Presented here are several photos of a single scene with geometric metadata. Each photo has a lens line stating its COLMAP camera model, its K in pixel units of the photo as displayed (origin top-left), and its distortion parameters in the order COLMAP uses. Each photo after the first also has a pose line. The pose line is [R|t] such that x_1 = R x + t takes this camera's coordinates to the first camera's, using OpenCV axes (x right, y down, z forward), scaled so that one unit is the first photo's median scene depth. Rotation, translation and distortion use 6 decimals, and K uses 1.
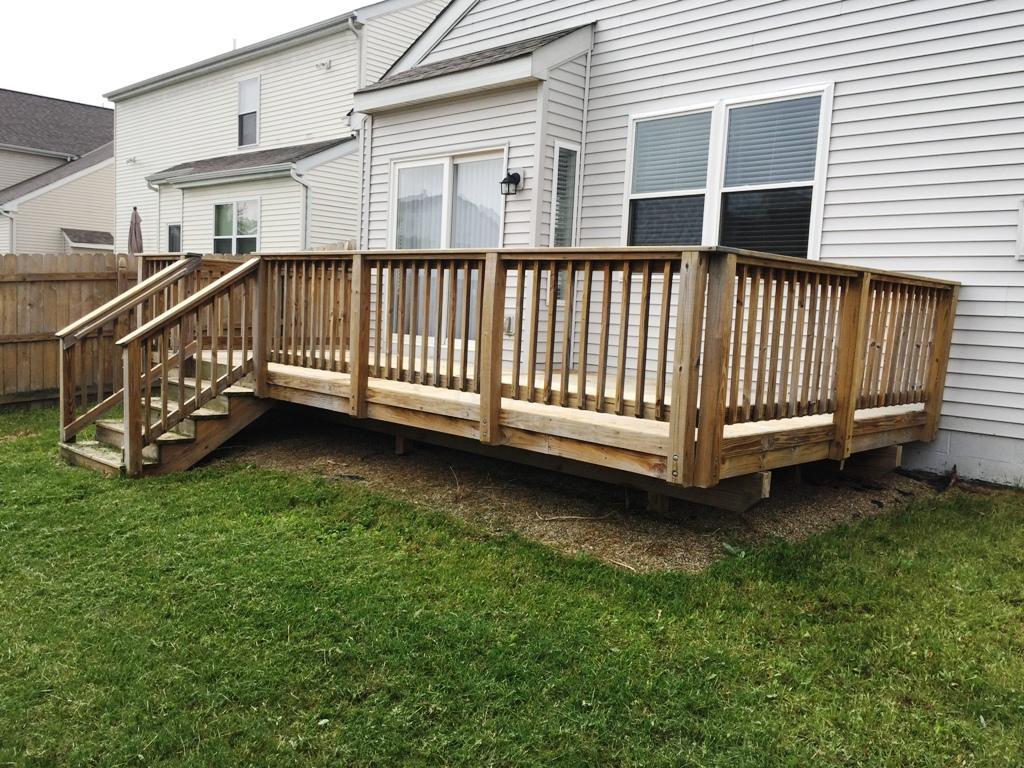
lens RADIAL K [[870.8, 0, 503.2], [0, 870.8, 393.6], [0, 0, 1]] dist [0.063539, -0.075041]
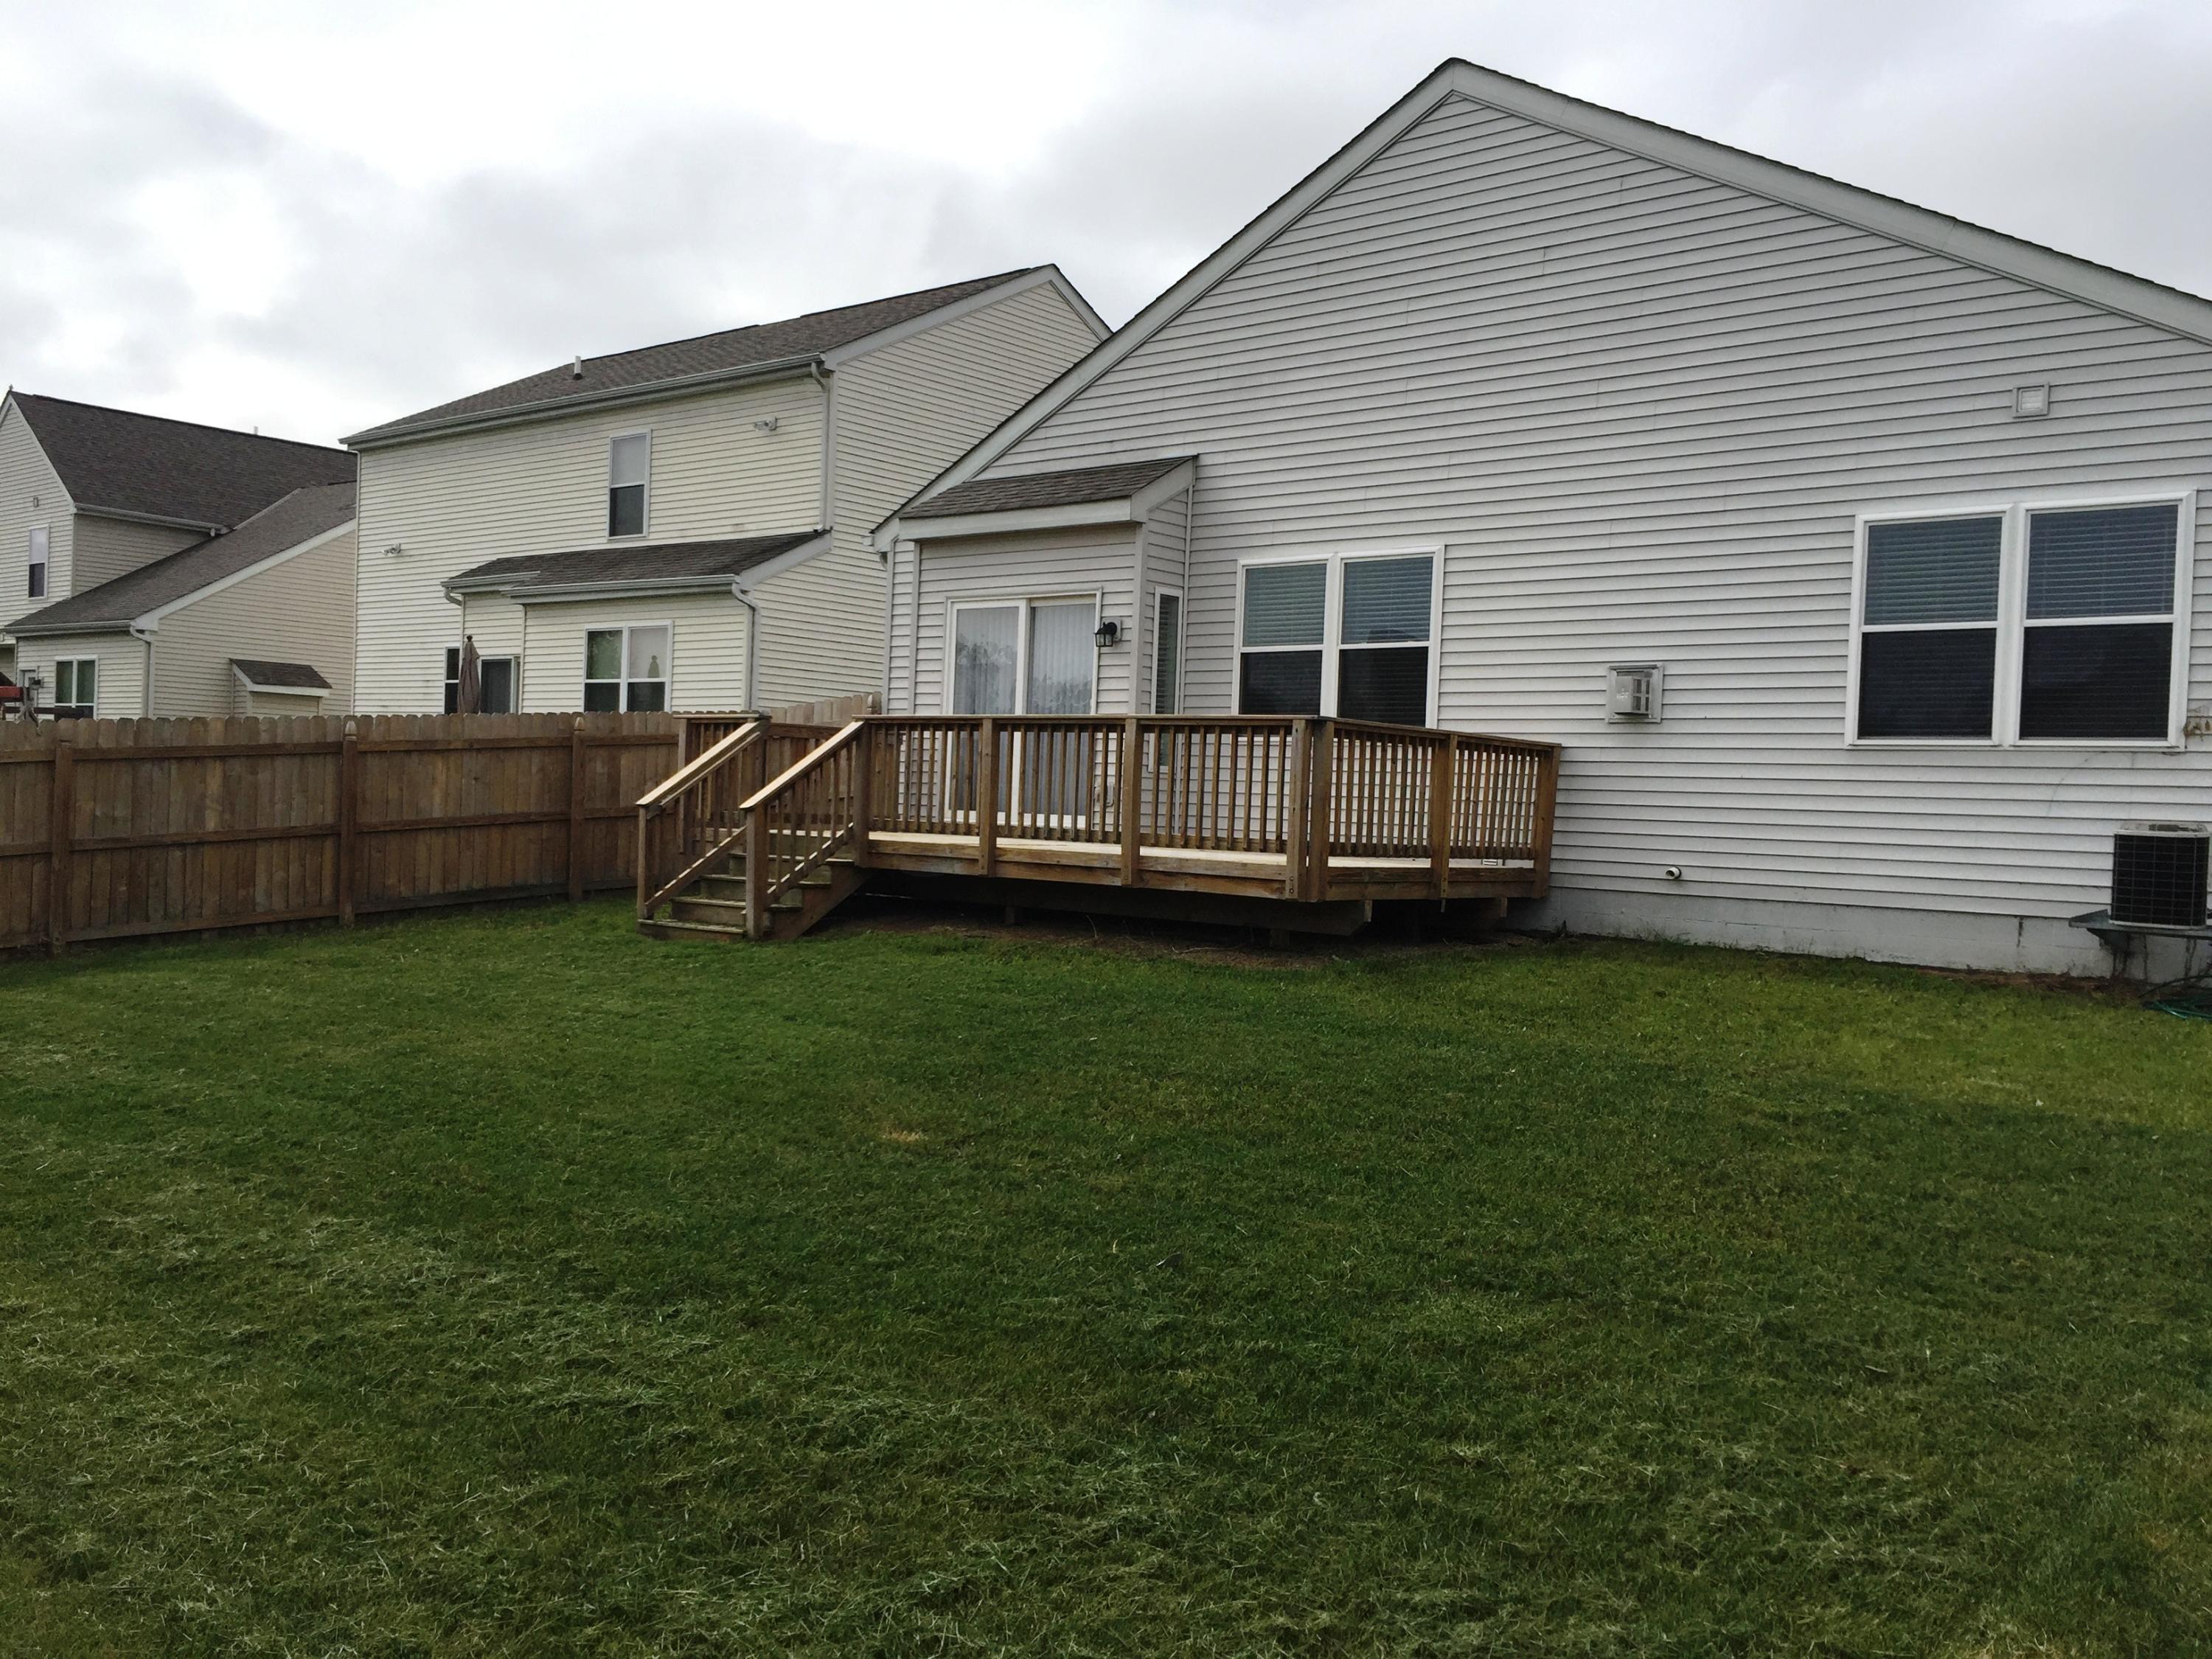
lens RADIAL K [[1881.0, 0, 1111.1], [0, 1881.0, 827.2], [0, 0, 1]] dist [0.063539, -0.075041]
pose [[0.996114, -0.007727, 0.087731, -0.185179], [0.015316, 0.996164, -0.086158, 0.139192], [-0.086729, 0.087167, 0.992411, -1.035637]]
